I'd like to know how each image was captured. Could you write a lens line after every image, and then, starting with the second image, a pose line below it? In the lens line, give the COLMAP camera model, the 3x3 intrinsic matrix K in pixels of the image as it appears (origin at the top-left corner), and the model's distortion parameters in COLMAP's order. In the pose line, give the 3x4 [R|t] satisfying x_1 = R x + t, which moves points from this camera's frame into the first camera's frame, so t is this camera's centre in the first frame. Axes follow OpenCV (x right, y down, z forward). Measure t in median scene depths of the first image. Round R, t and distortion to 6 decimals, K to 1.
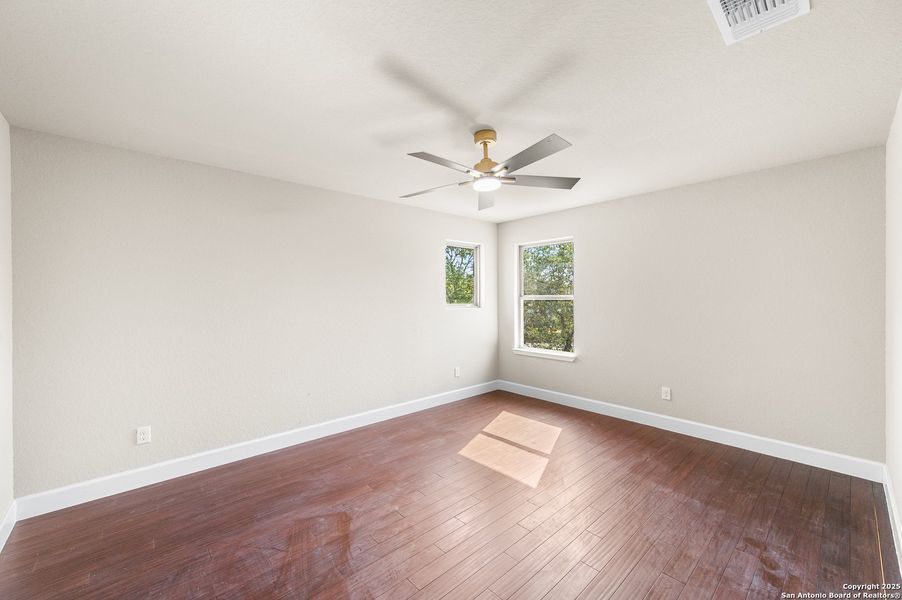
lens RADIAL K [[360.3, 0, 446.3], [0, 360.3, 298.8], [0, 0, 1]] dist [0.001435, 0.000232]
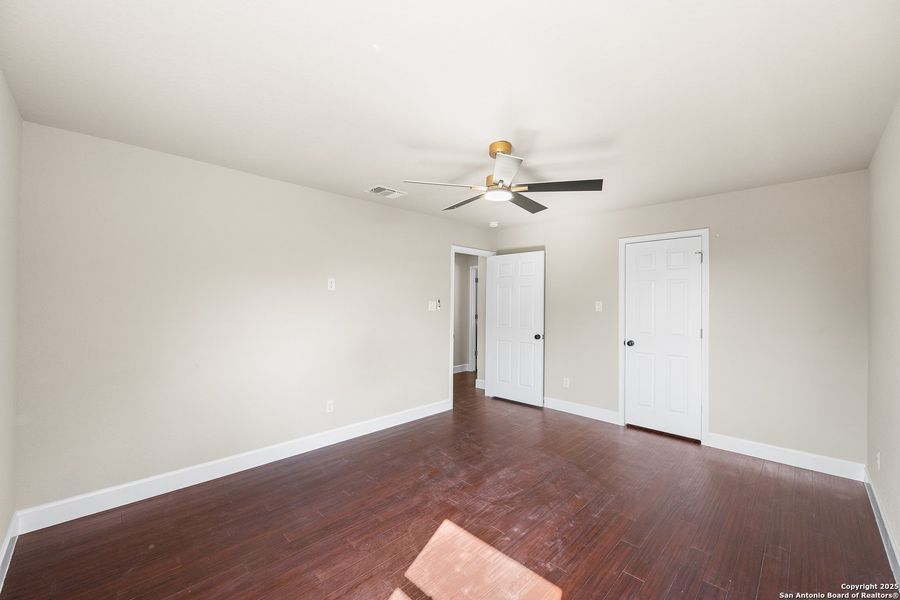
lens RADIAL K [[359.5, 0, 445.3], [0, 359.5, 298.8], [0, 0, 1]] dist [0.001435, 0.000232]
pose [[-0.999016, -0.001831, -0.044320, 0.216234], [-0.001524, 0.999975, -0.006957, -0.012386], [0.044331, -0.006882, -0.998993, 1.438924]]
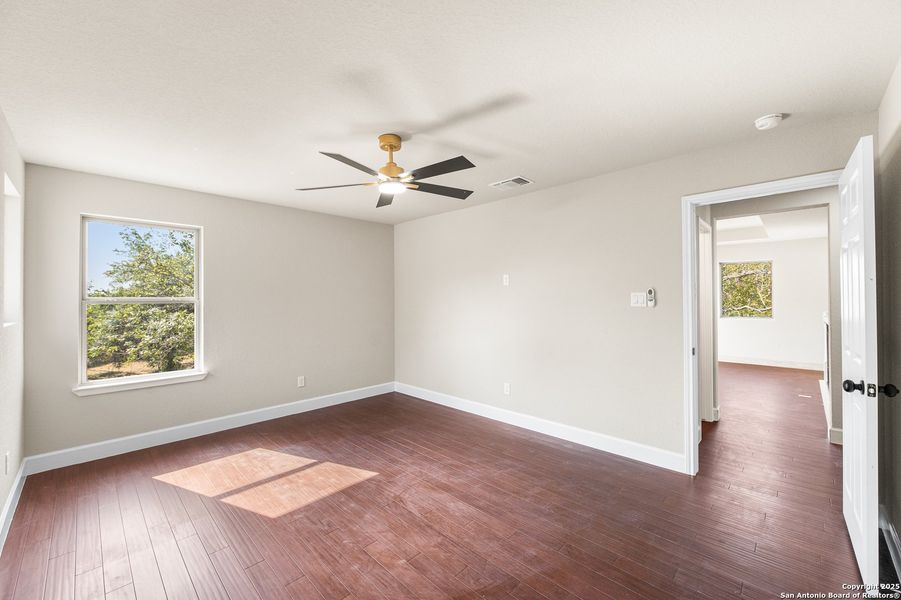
lens RADIAL K [[359.9, 0, 445.8], [0, 359.9, 298.8], [0, 0, 1]] dist [0.001435, 0.000232]
pose [[-0.058265, 0.003660, 0.998294, -0.651939], [0.010223, 0.999943, -0.003069, 0.000500], [-0.998249, 0.010026, -0.058299, 0.649944]]
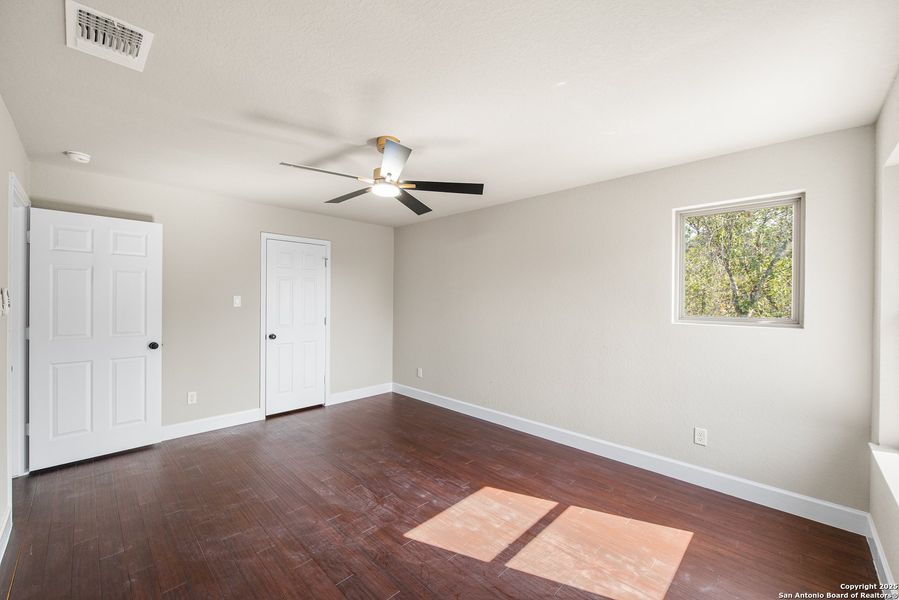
lens RADIAL K [[359.1, 0, 444.8], [0, 359.1, 298.8], [0, 0, 1]] dist [0.001435, 0.000232]
pose [[0.055311, 0.004905, -0.998457, 0.806542], [-0.011469, 0.999925, 0.004277, -0.014884], [0.998403, 0.011215, 0.055363, 0.793796]]
